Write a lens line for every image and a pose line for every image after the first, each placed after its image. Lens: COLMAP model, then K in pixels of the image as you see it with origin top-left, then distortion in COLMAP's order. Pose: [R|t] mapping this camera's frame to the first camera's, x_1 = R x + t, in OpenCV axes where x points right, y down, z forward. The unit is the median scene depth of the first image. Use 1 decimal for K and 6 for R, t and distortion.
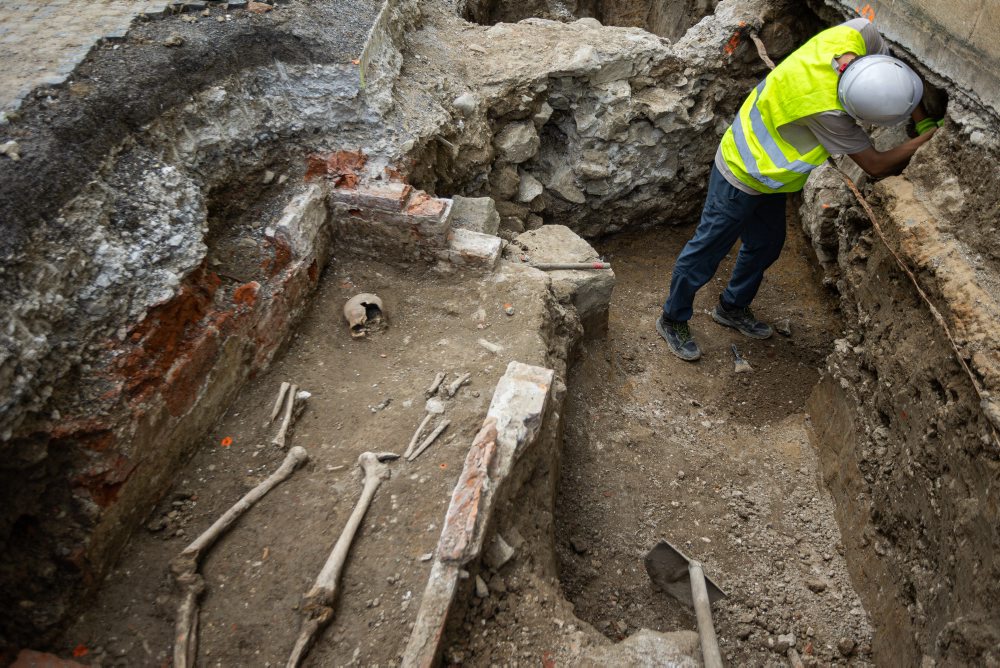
lens RADIAL K [[809.8, 0, 500.2], [0, 809.8, 333.6], [0, 0, 1]] dist [0.007744, 0.005806]
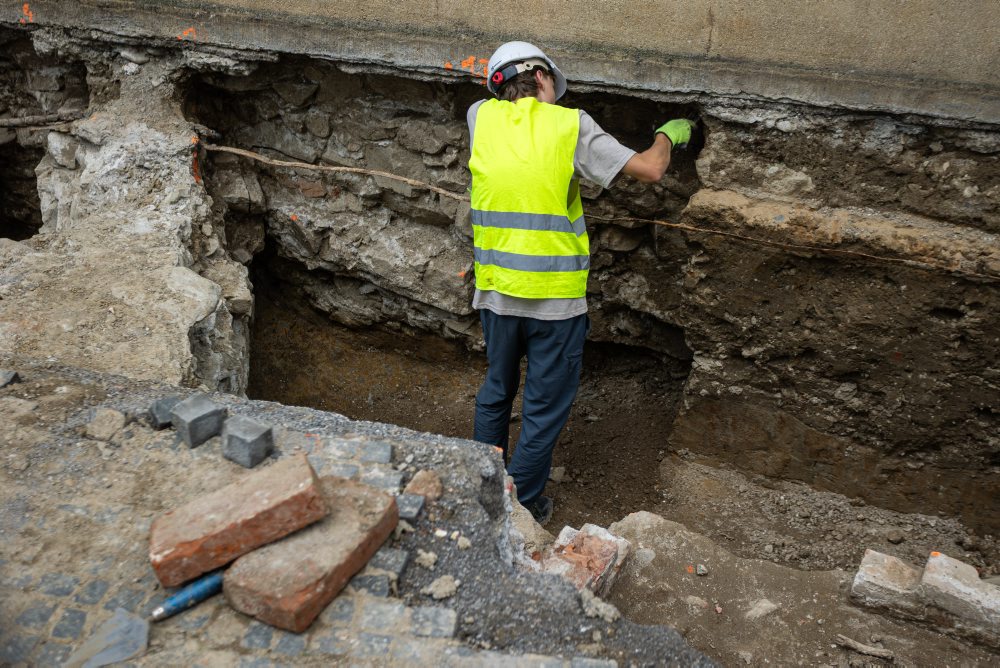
lens RADIAL K [[1143.0, 0, 500.1], [0, 1143.0, 334.3], [0, 0, 1]] dist [0.007862, 0.000000]
pose [[0.263382, -0.548660, 0.793475, -0.854221], [0.567019, 0.753484, 0.332794, -0.733243], [-0.780461, 0.362264, 0.509554, 0.599337]]
